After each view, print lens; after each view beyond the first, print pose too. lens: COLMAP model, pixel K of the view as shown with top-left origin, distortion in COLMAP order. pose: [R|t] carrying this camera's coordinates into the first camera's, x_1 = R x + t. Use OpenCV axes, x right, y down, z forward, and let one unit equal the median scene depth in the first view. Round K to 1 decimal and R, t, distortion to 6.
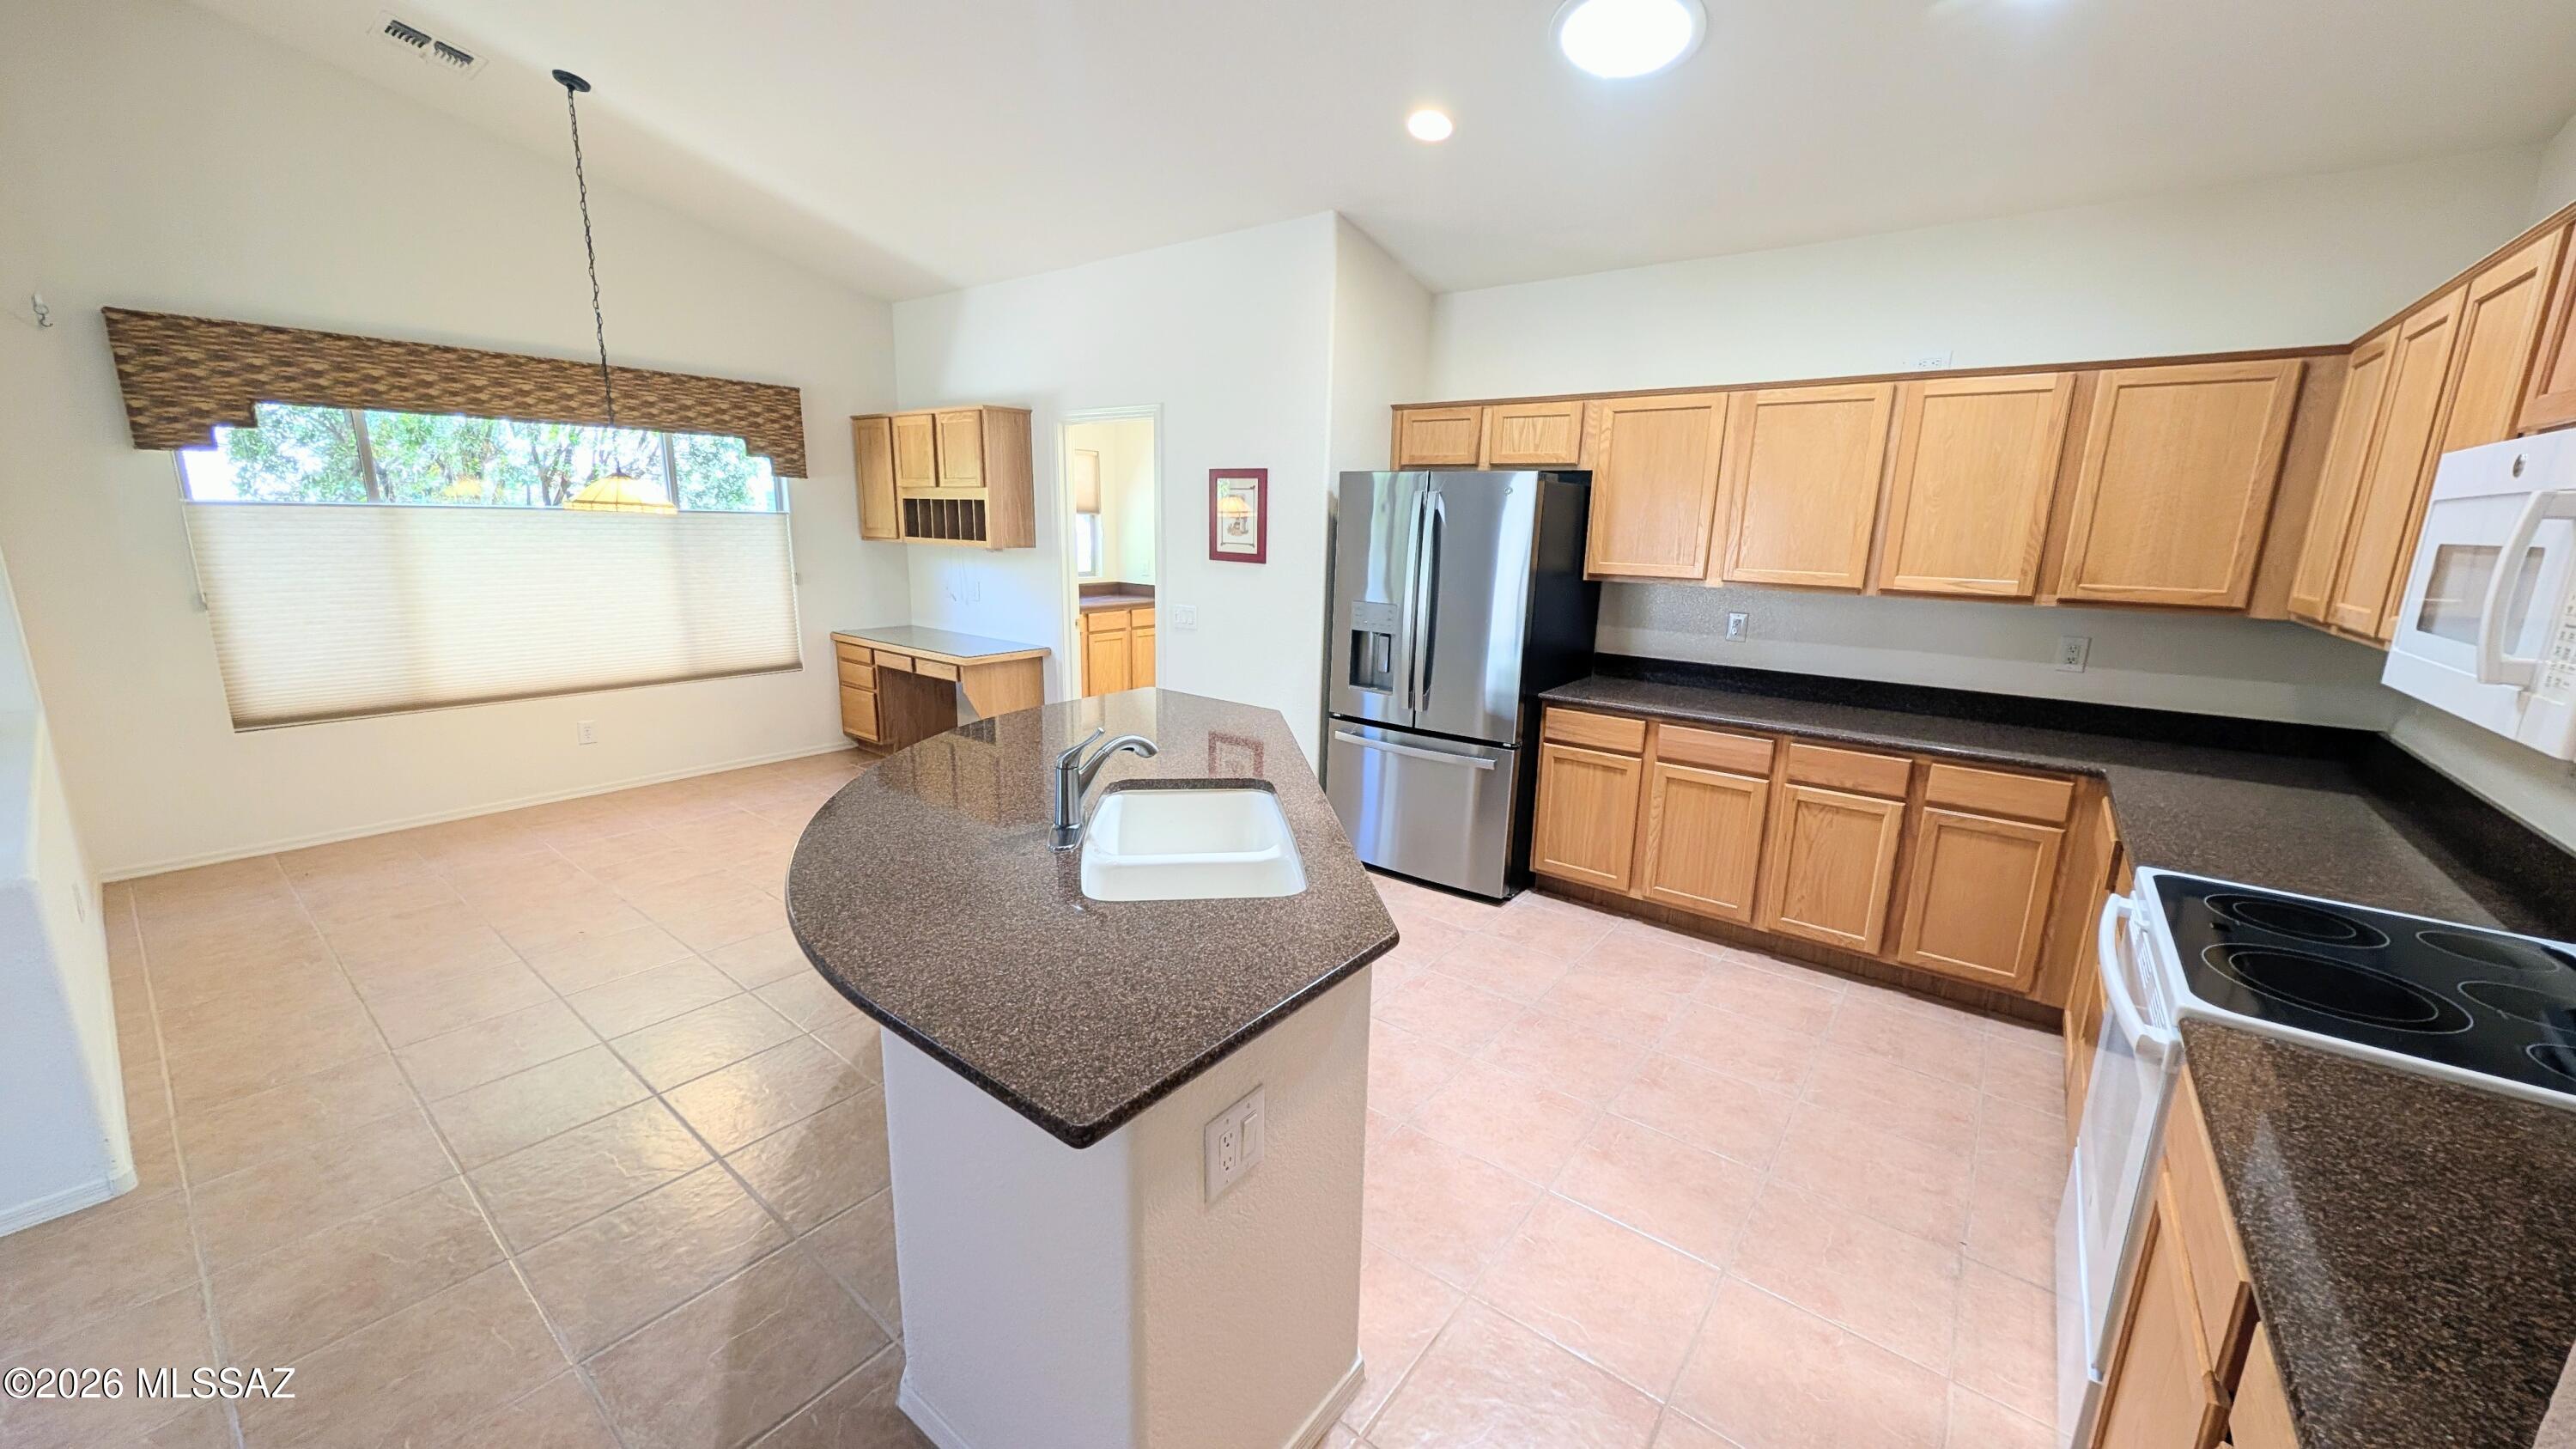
lens RADIAL K [[937.3, 0, 1290.2], [0, 937.3, 726.6], [0, 0, 1]] dist [0.002735, -0.000468]
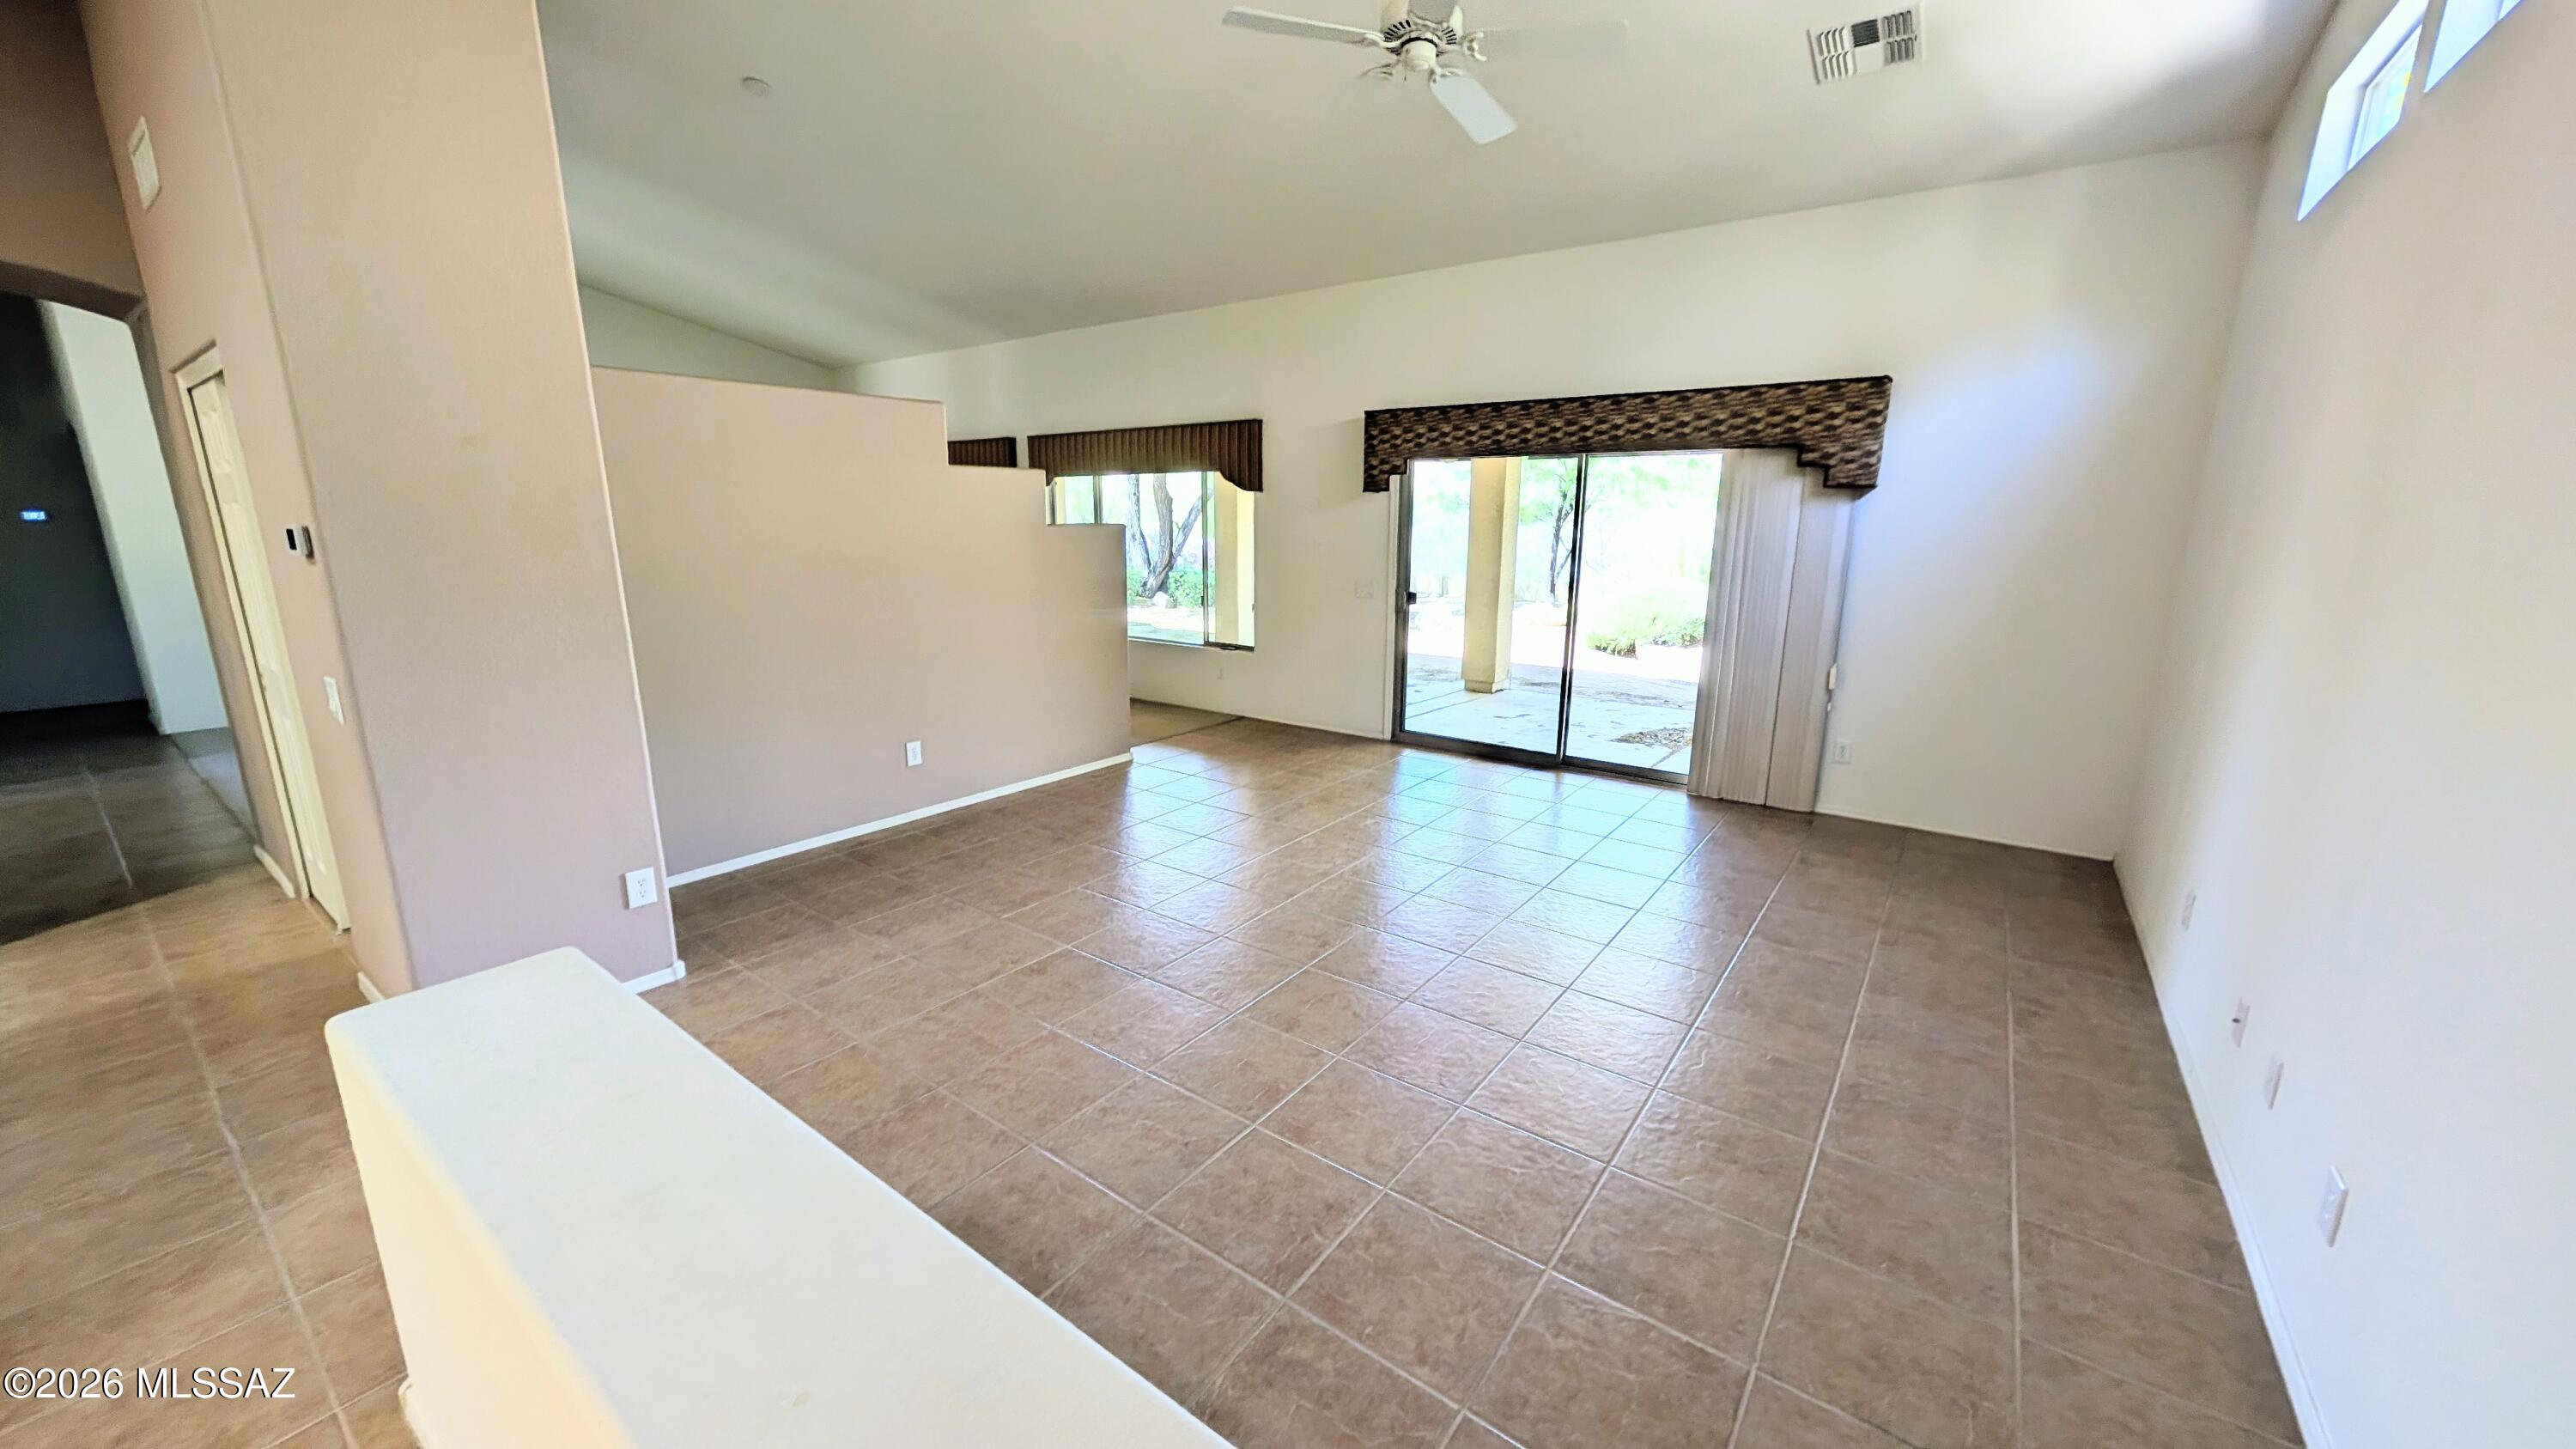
lens RADIAL K [[937.3, 0, 1287.7], [0, 937.3, 723.7], [0, 0, 1]] dist [0.002735, -0.000468]
pose [[-0.999229, -0.023885, -0.031163, -1.068274], [-0.034892, 0.904135, 0.425819, -0.210949], [0.018005, 0.426578, -0.904272, 0.820301]]
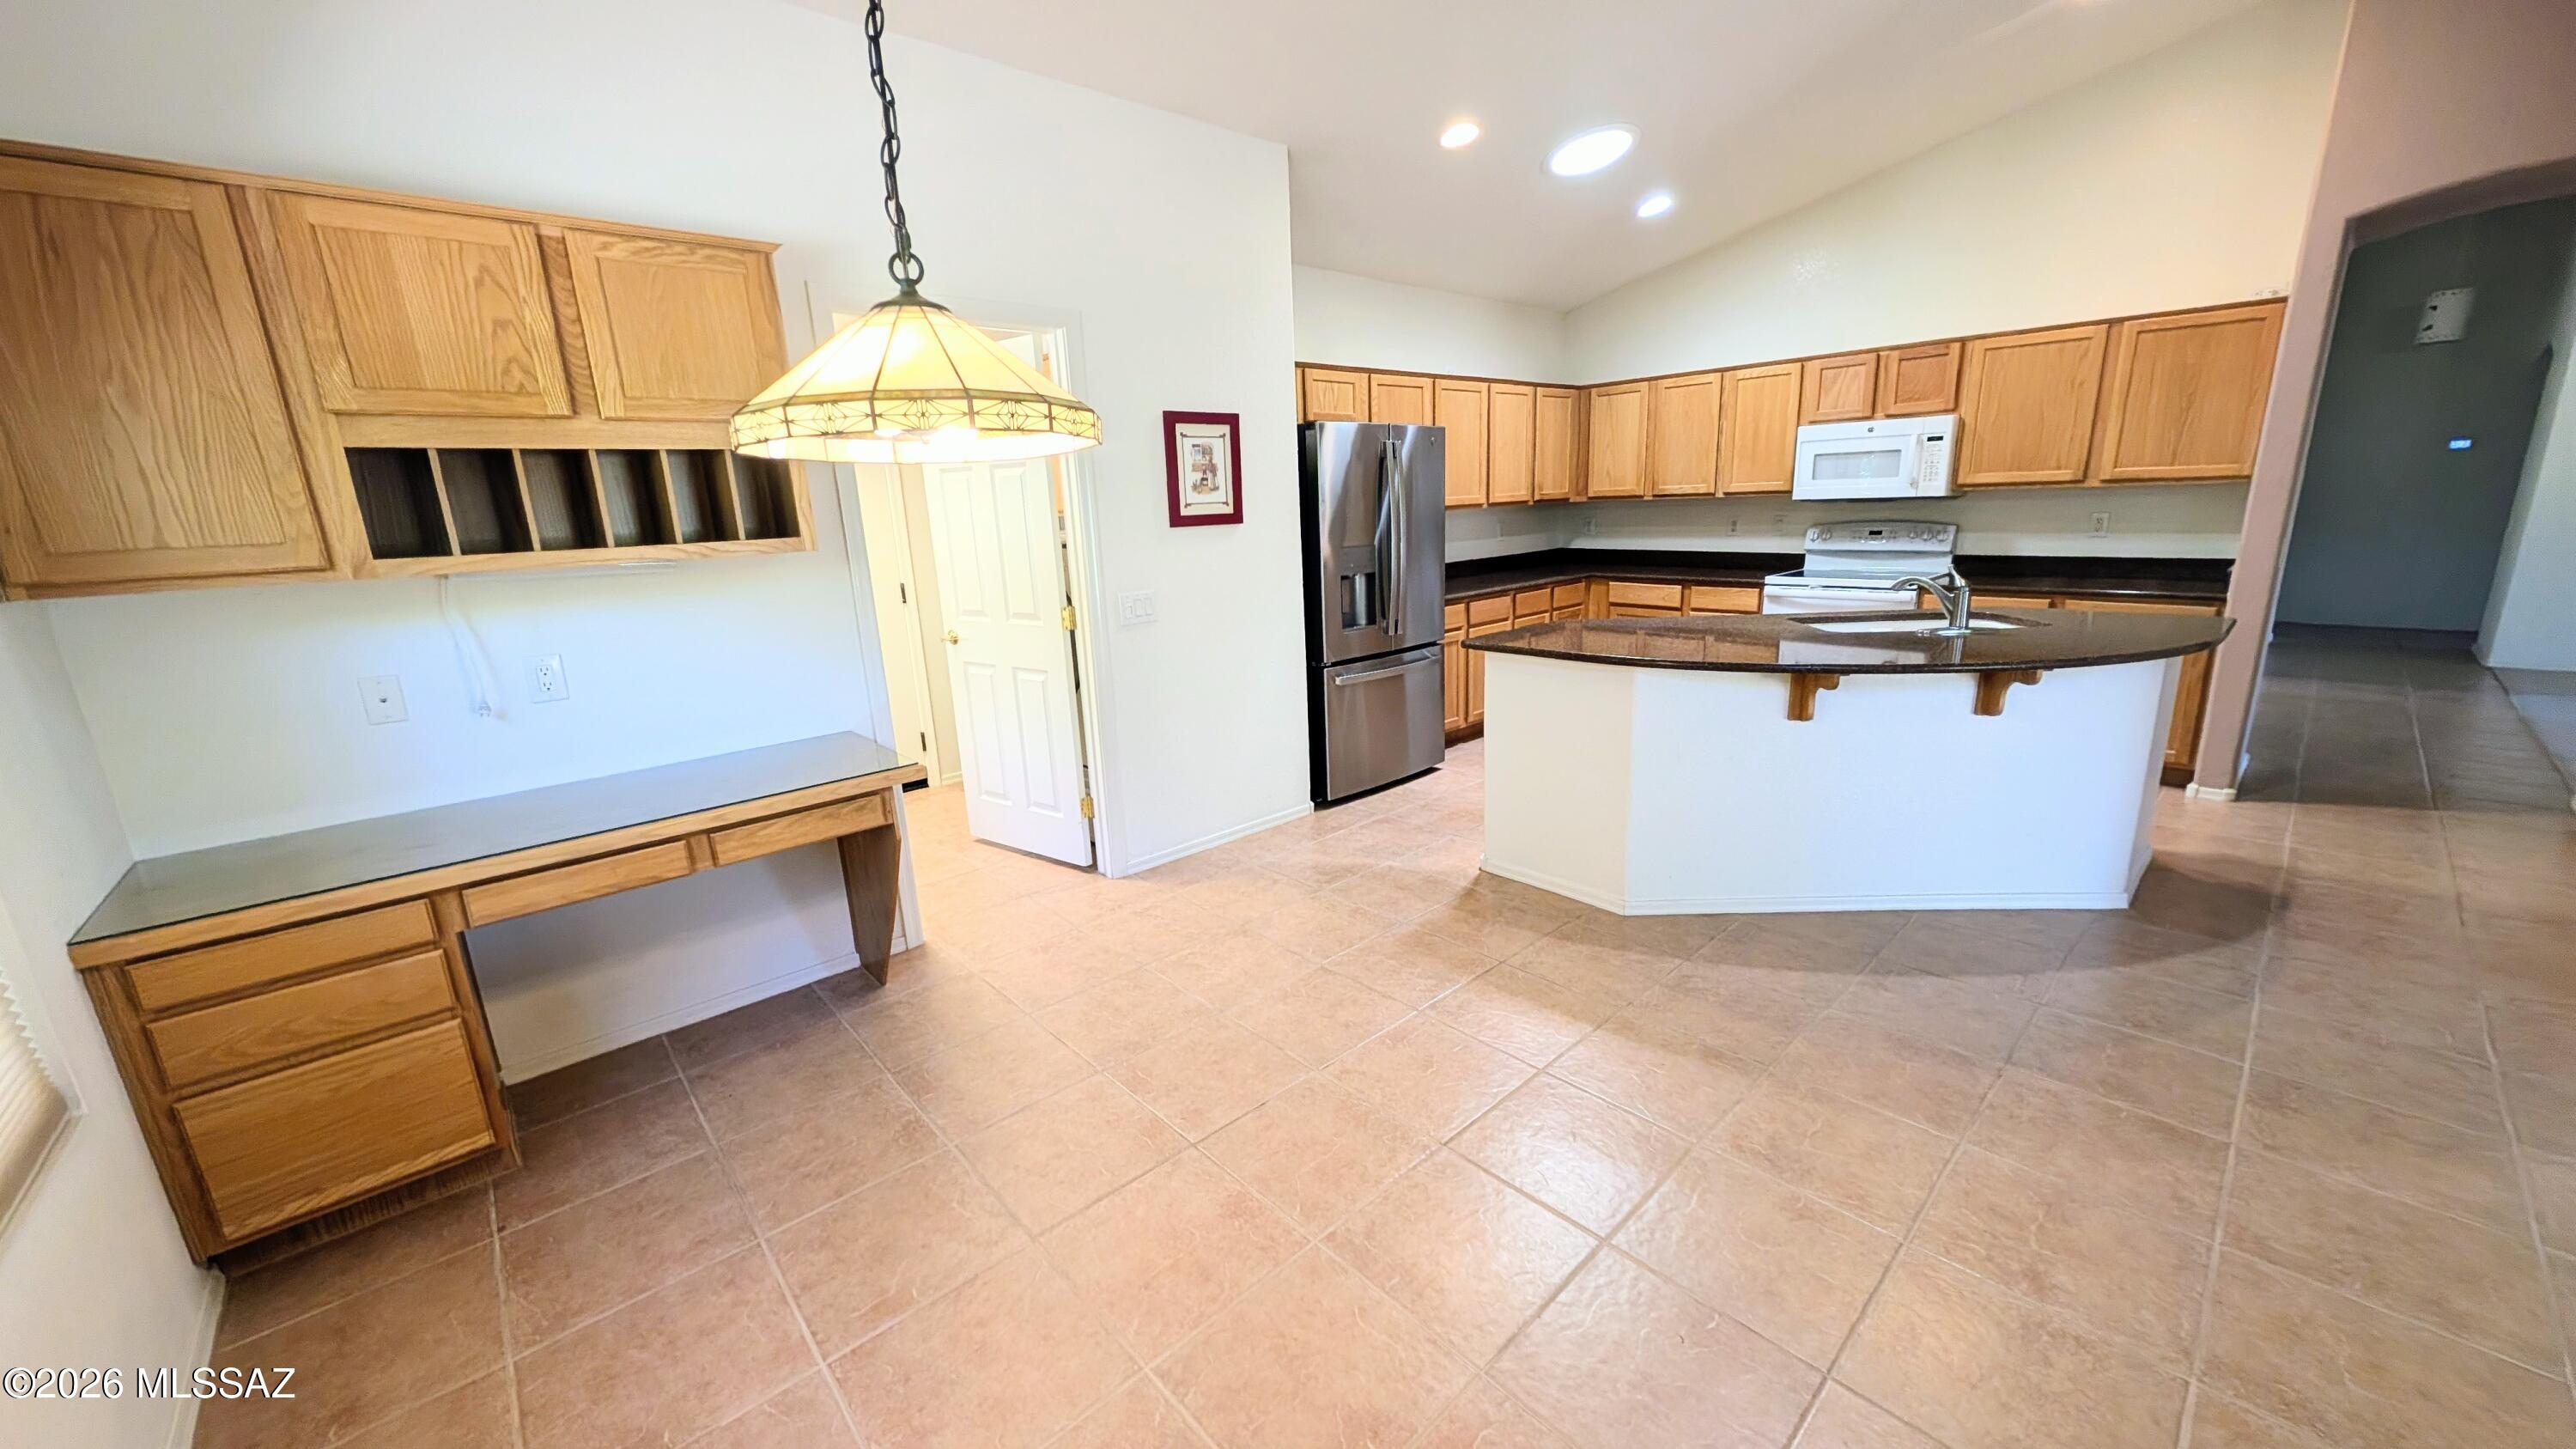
lens RADIAL K [[937.3, 0, 1290.5], [0, 937.3, 724.4], [0, 0, 1]] dist [0.002735, -0.000468]
pose [[0.163663, -0.260625, 0.951467, -1.032377], [0.257748, 0.942268, 0.213770, -0.196470], [-0.952250, 0.210253, 0.221390, 0.912485]]
